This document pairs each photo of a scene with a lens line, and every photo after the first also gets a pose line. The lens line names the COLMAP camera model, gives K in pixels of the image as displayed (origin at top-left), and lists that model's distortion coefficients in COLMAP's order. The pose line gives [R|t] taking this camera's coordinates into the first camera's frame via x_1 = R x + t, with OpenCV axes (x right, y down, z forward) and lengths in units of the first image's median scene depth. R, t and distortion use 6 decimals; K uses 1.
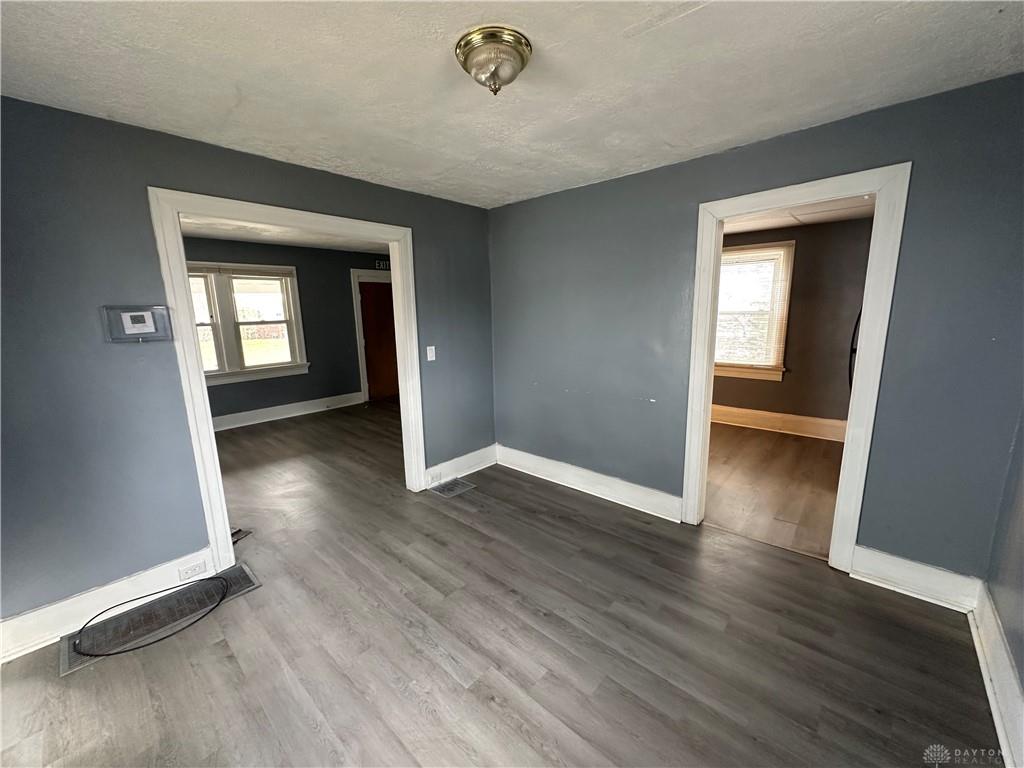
lens RADIAL K [[407.1, 0, 512.0], [0, 407.1, 384.0], [0, 0, 1]] dist [-0.001378, 0.000140]
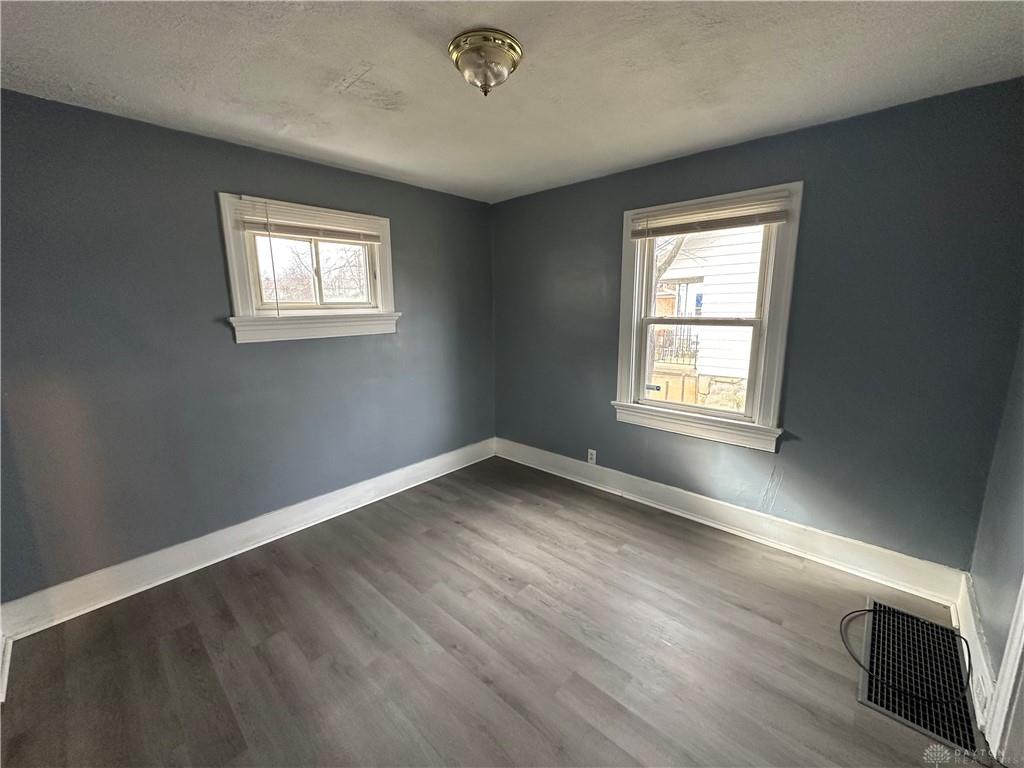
lens RADIAL K [[407.1, 0, 512.0], [0, 407.1, 384.0], [0, 0, 1]] dist [-0.001378, 0.000140]
pose [[-0.999329, 0.034581, 0.012091, -0.082955], [0.036608, 0.930028, 0.365661, -0.329522], [0.001400, 0.365858, -0.930670, 1.802793]]
